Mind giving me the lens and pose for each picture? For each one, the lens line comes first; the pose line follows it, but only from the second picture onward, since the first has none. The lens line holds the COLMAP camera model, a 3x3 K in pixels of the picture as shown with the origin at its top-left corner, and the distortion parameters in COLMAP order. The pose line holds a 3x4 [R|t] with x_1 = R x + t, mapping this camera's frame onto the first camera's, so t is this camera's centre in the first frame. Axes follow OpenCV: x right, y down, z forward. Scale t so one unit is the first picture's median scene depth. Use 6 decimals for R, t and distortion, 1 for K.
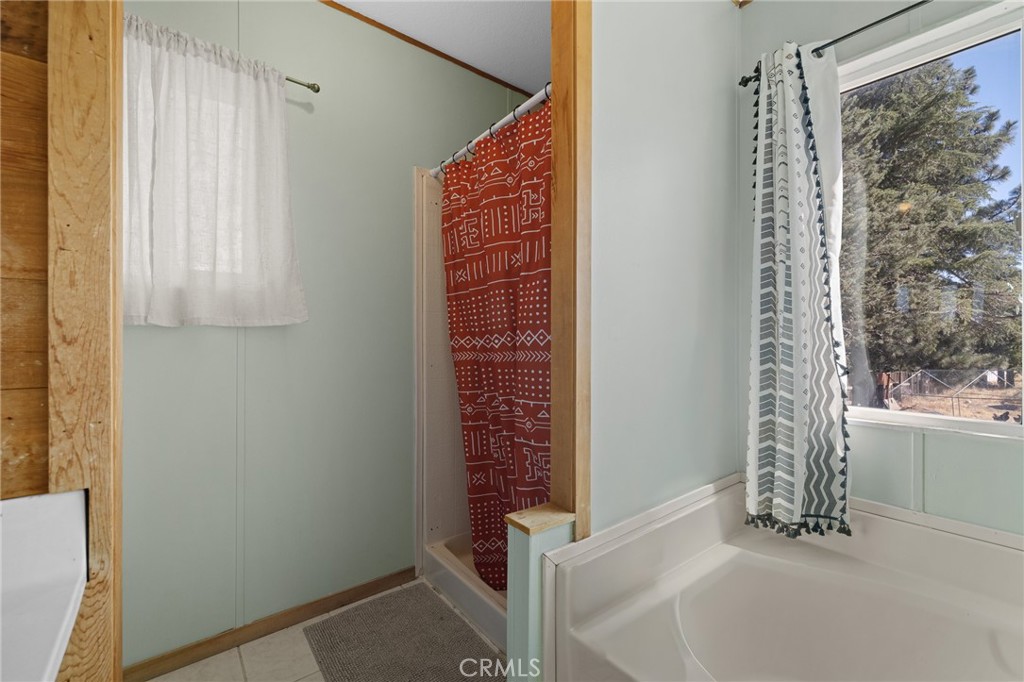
lens RADIAL K [[441.9, 0, 515.1], [0, 441.9, 337.9], [0, 0, 1]] dist [0.000287, 0.000348]
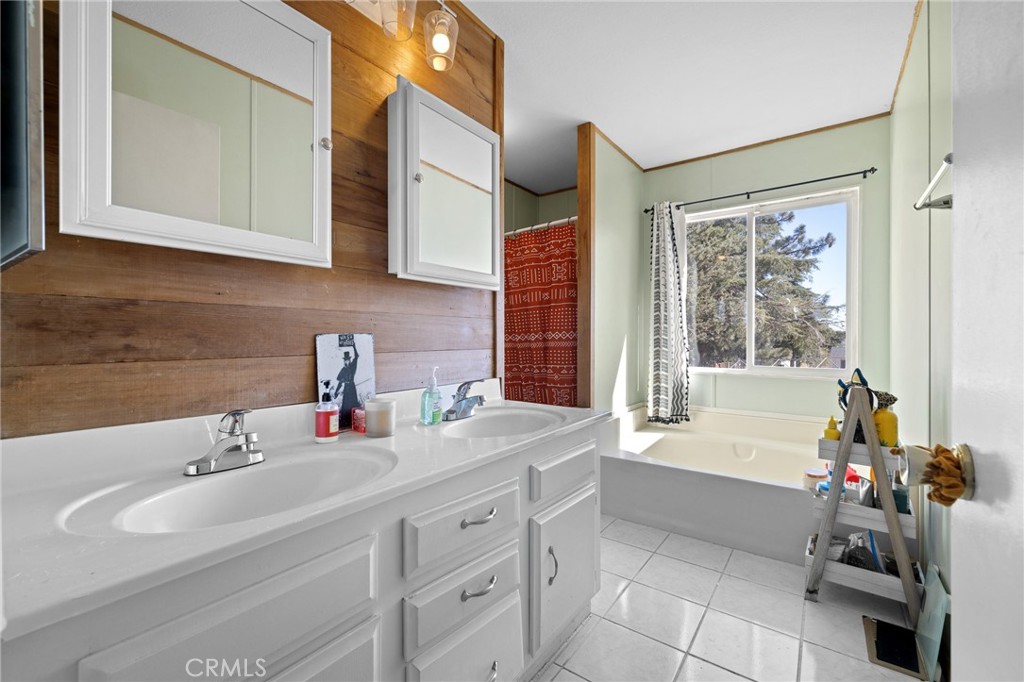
lens RADIAL K [[441.9, 0, 515.1], [0, 441.9, 337.9], [0, 0, 1]] dist [0.000287, 0.000348]
pose [[0.965826, 0.000514, 0.259192, -0.666338], [-0.001830, 0.999987, 0.004836, 0.002255], [-0.259186, -0.005145, 0.965814, -0.918562]]
